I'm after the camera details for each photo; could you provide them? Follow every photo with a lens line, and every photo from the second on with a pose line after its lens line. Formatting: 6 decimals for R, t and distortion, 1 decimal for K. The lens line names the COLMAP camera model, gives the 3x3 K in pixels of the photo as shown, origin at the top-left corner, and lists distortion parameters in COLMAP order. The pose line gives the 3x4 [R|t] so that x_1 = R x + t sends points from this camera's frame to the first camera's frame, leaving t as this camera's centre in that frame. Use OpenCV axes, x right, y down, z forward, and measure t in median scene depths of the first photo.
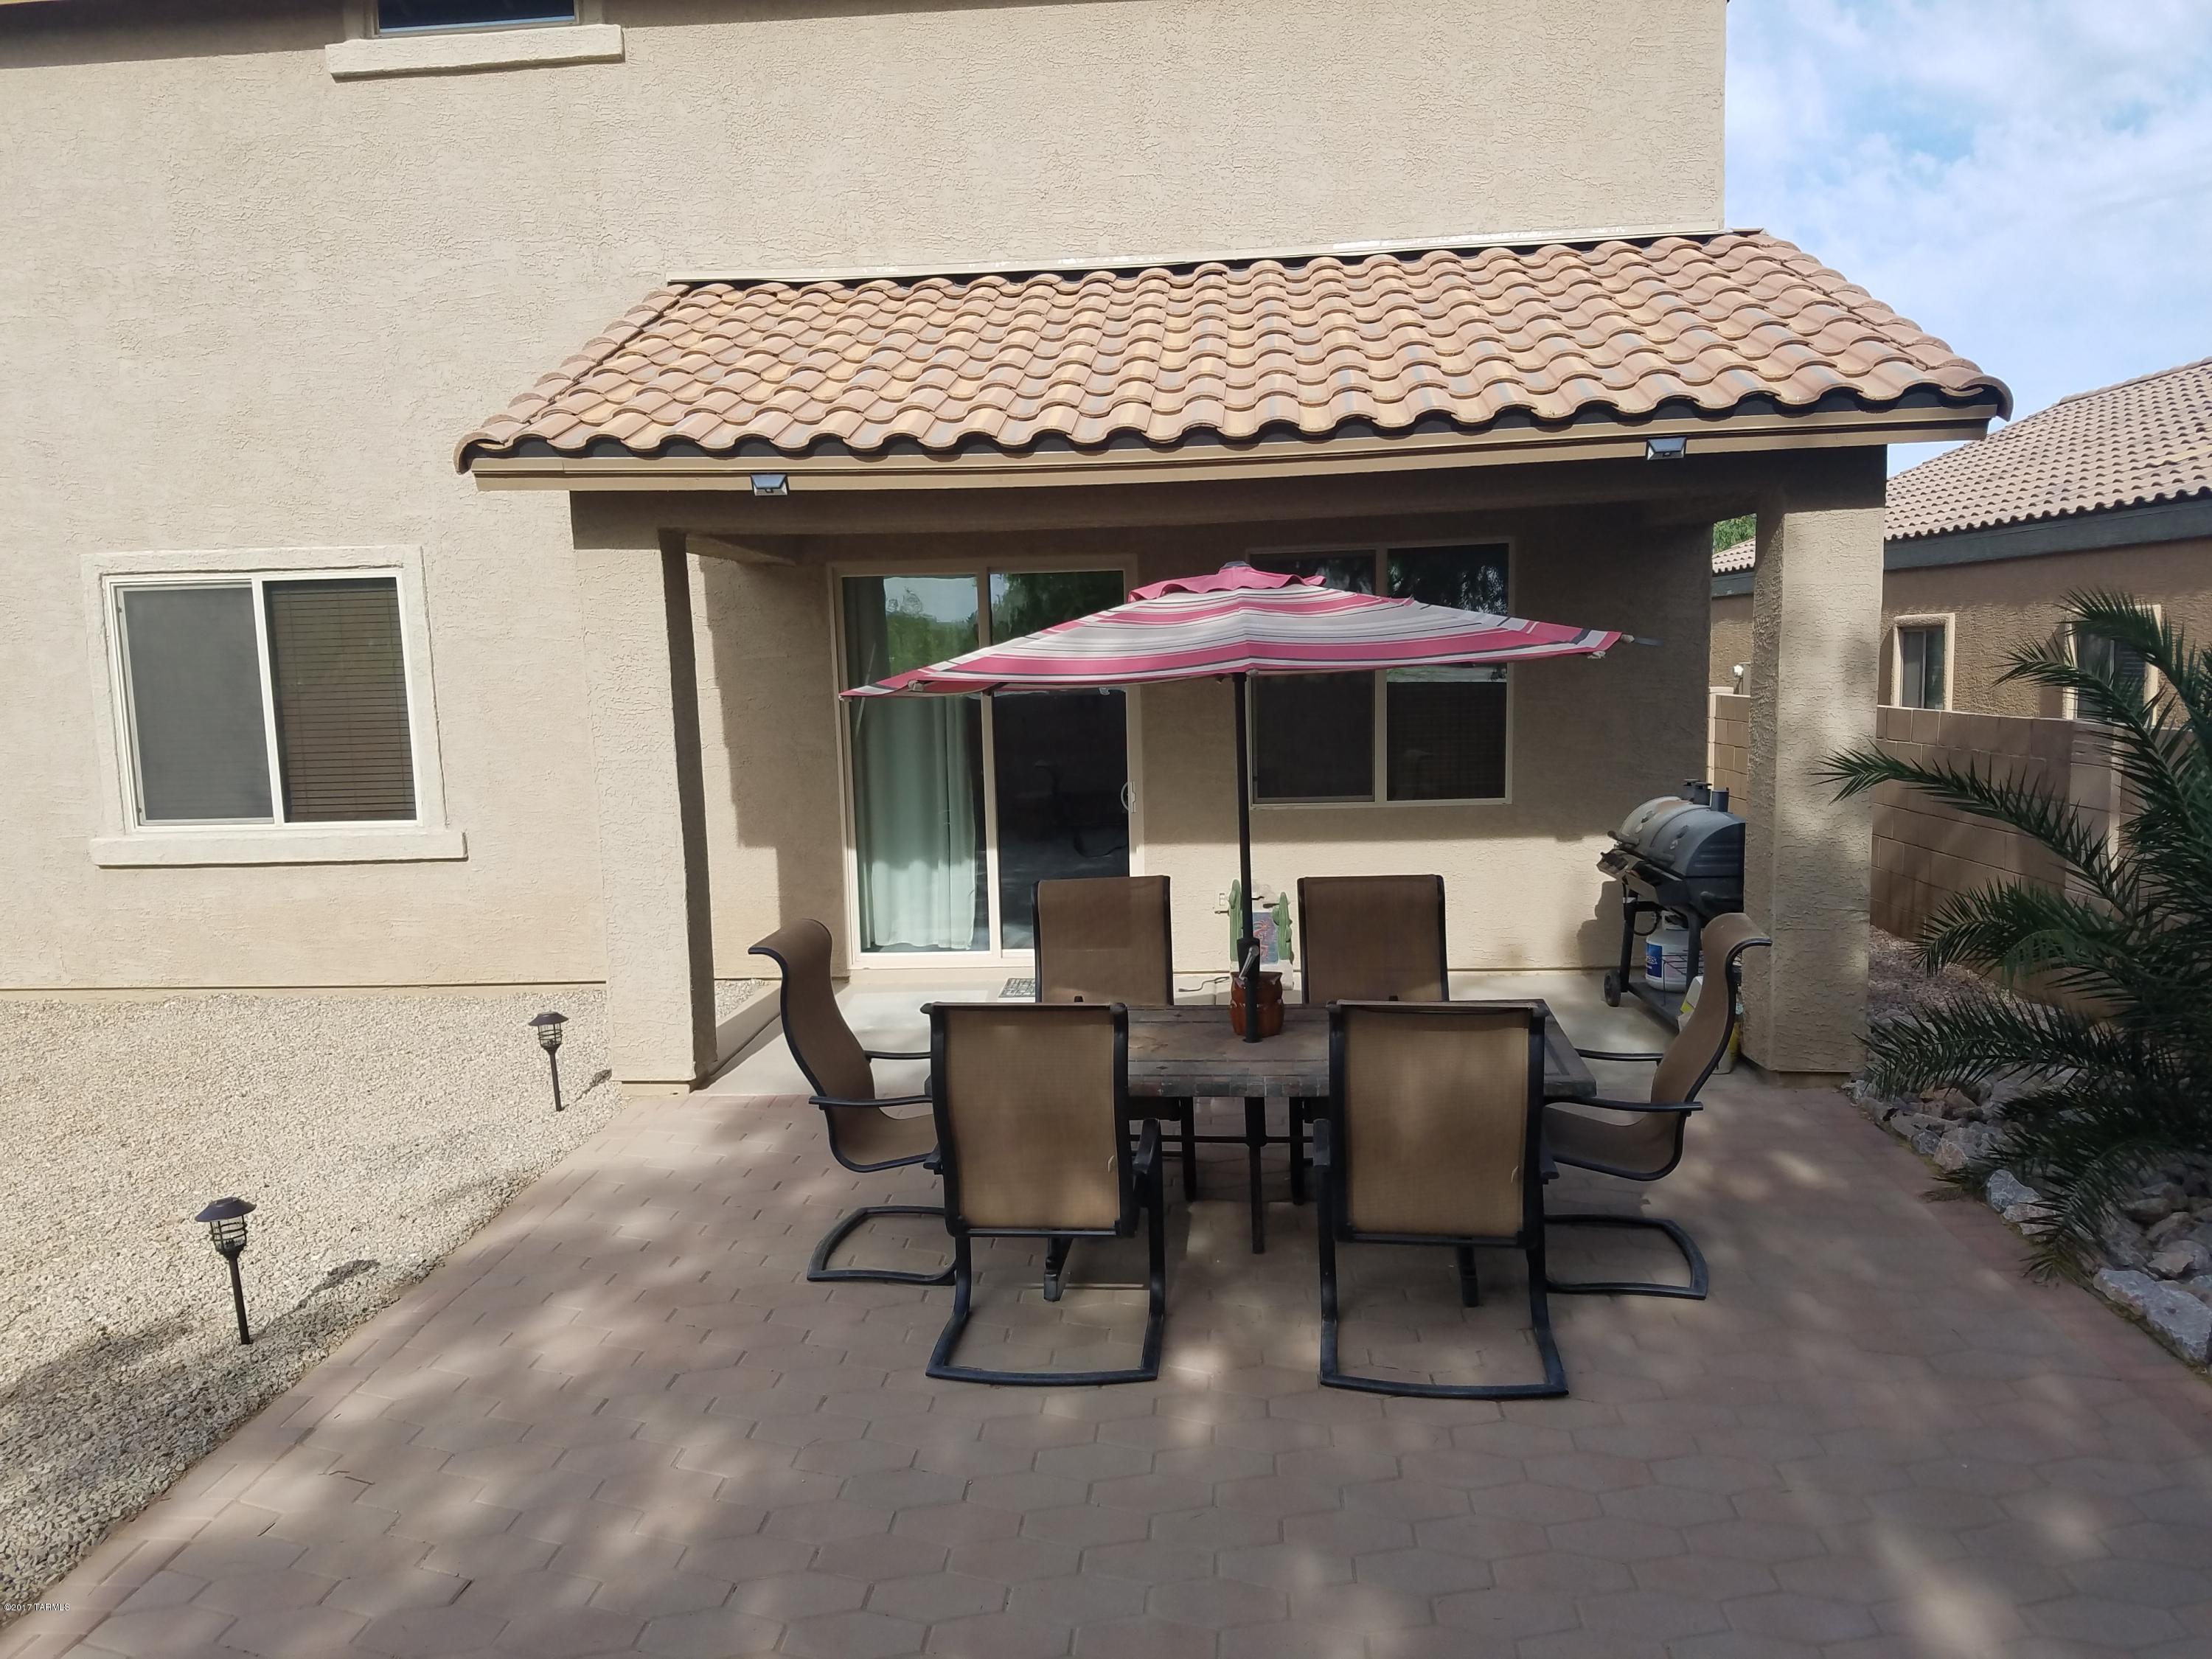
lens RADIAL K [[1685.4, 0, 1105.0], [0, 1685.4, 864.4], [0, 0, 1]] dist [0.069028, -0.060947]
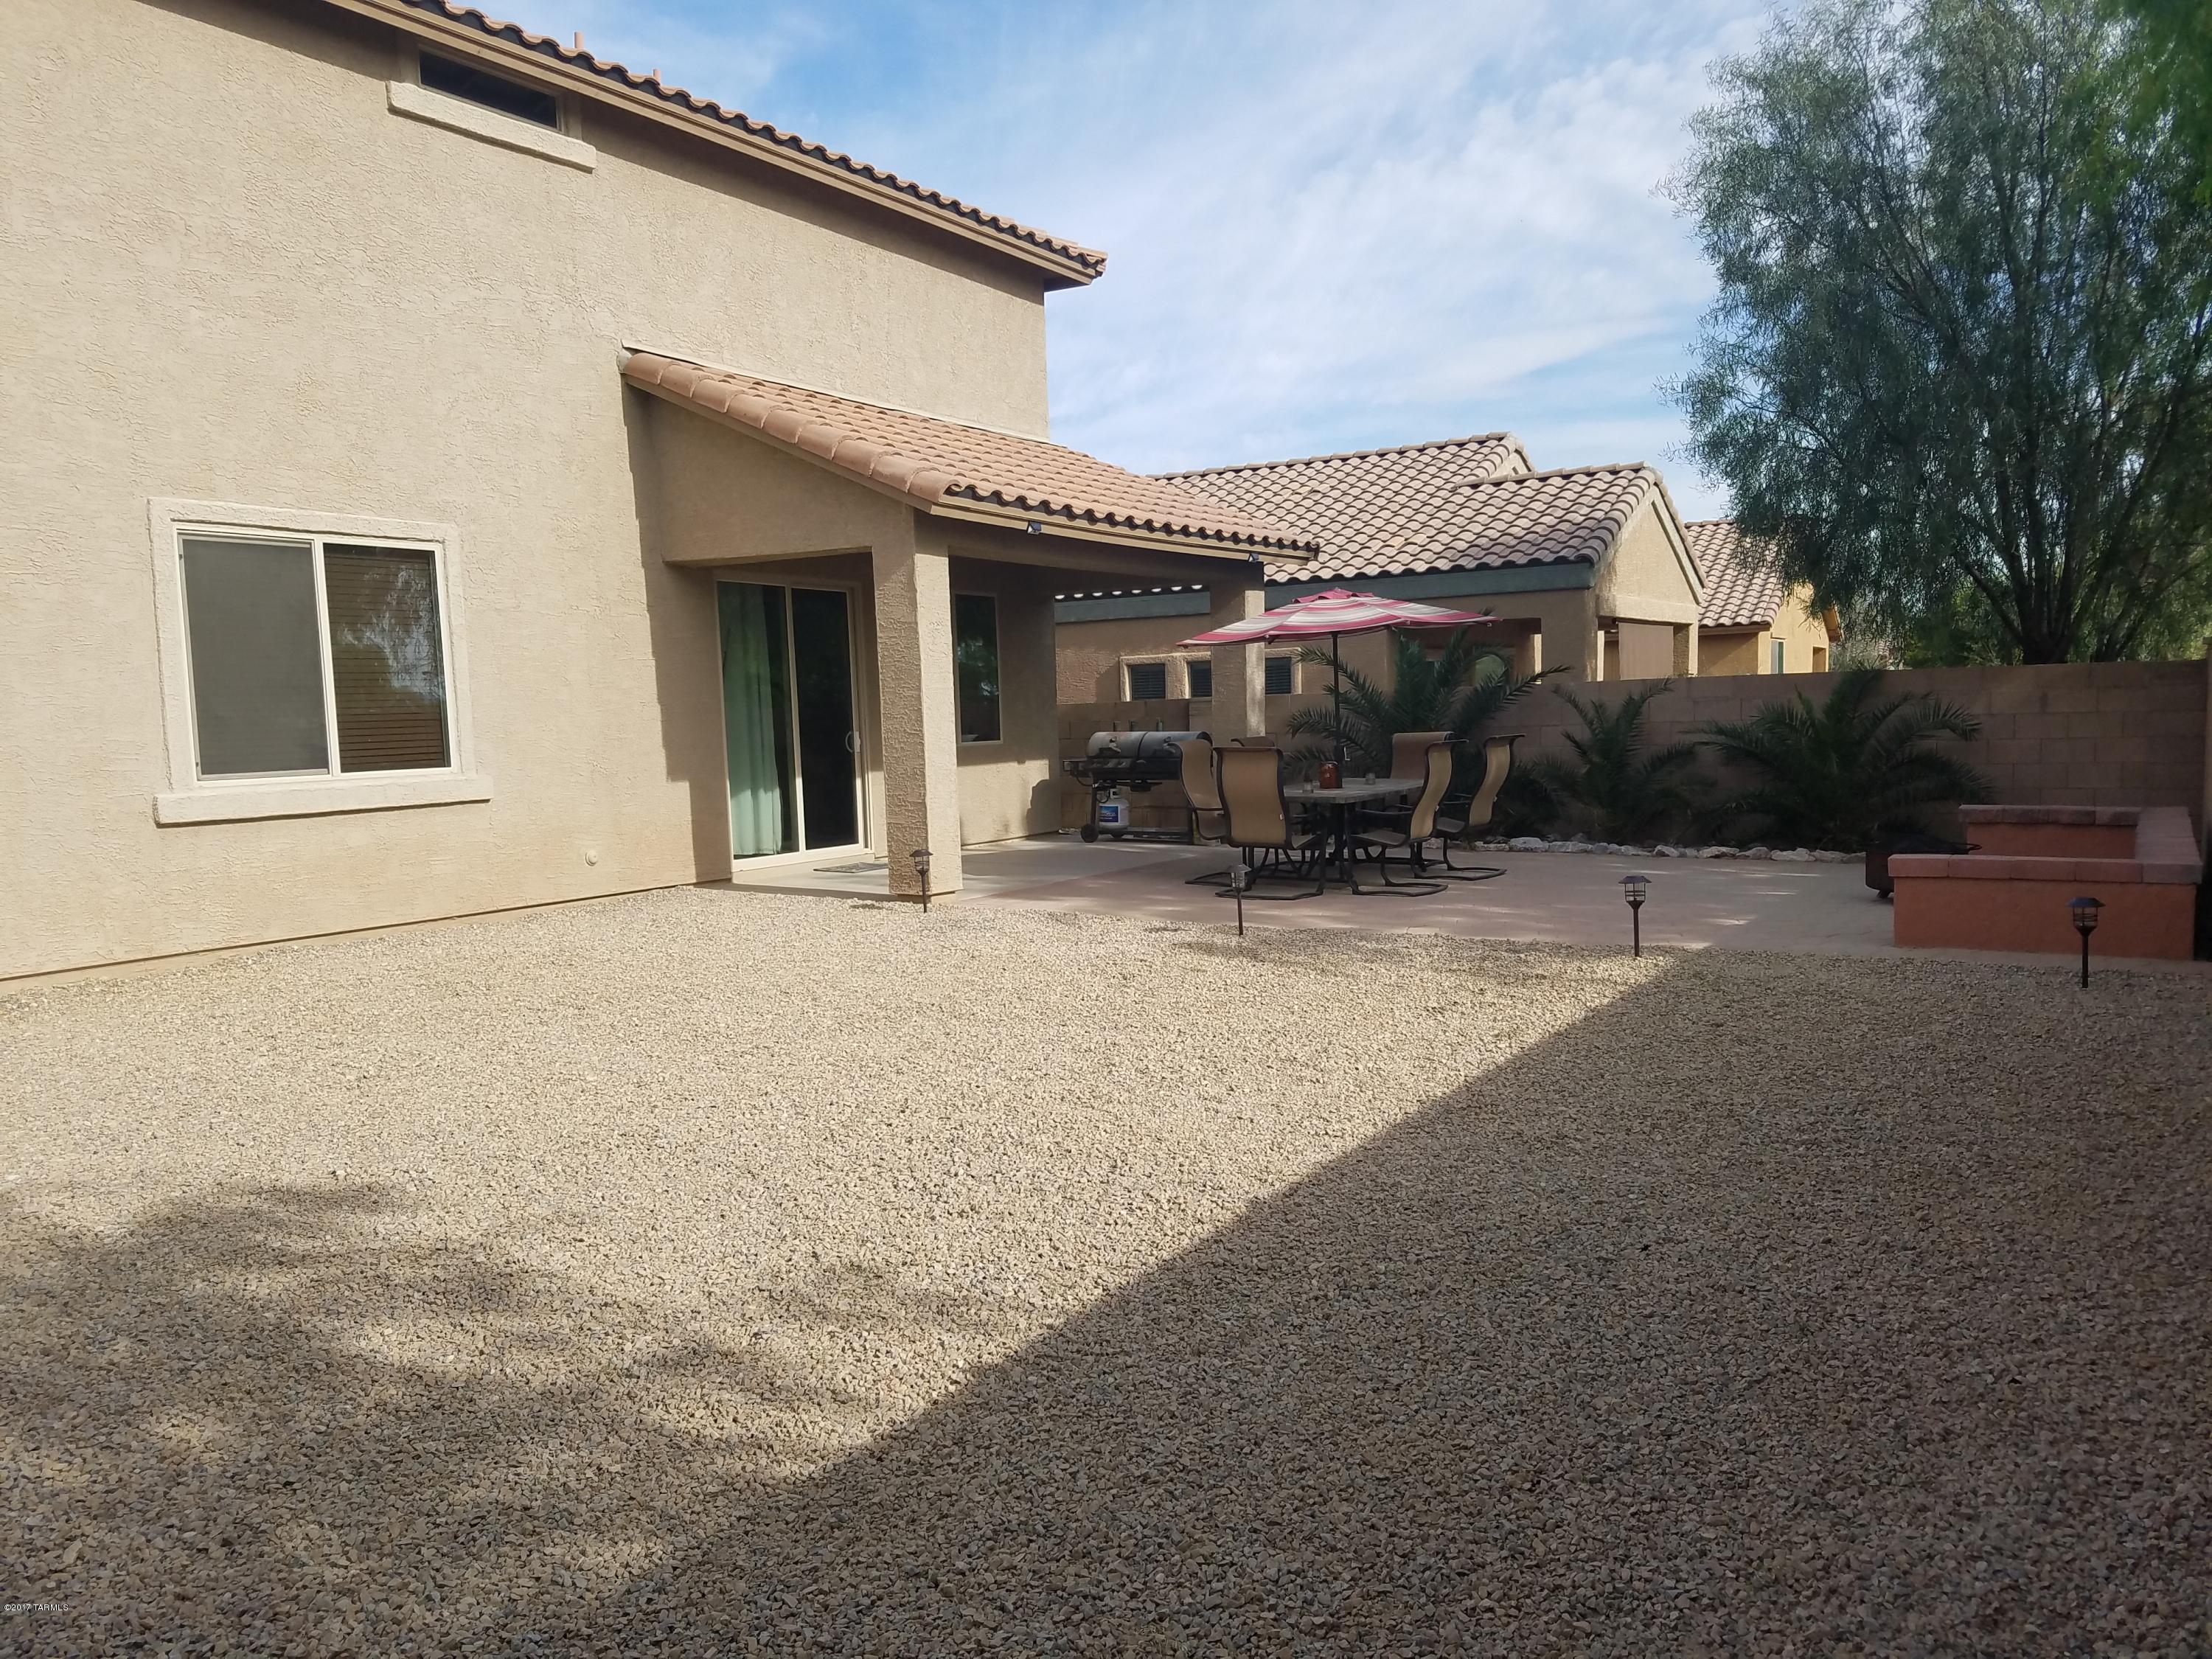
lens RADIAL K [[1685.4, 0, 1105.0], [0, 1685.4, 864.4], [0, 0, 1]] dist [0.069028, -0.060947]
pose [[0.459109, -0.068259, 0.885754, -1.221809], [0.124206, 0.992183, 0.012081, 0.078425], [-0.879654, 0.104470, 0.463998, 0.107317]]
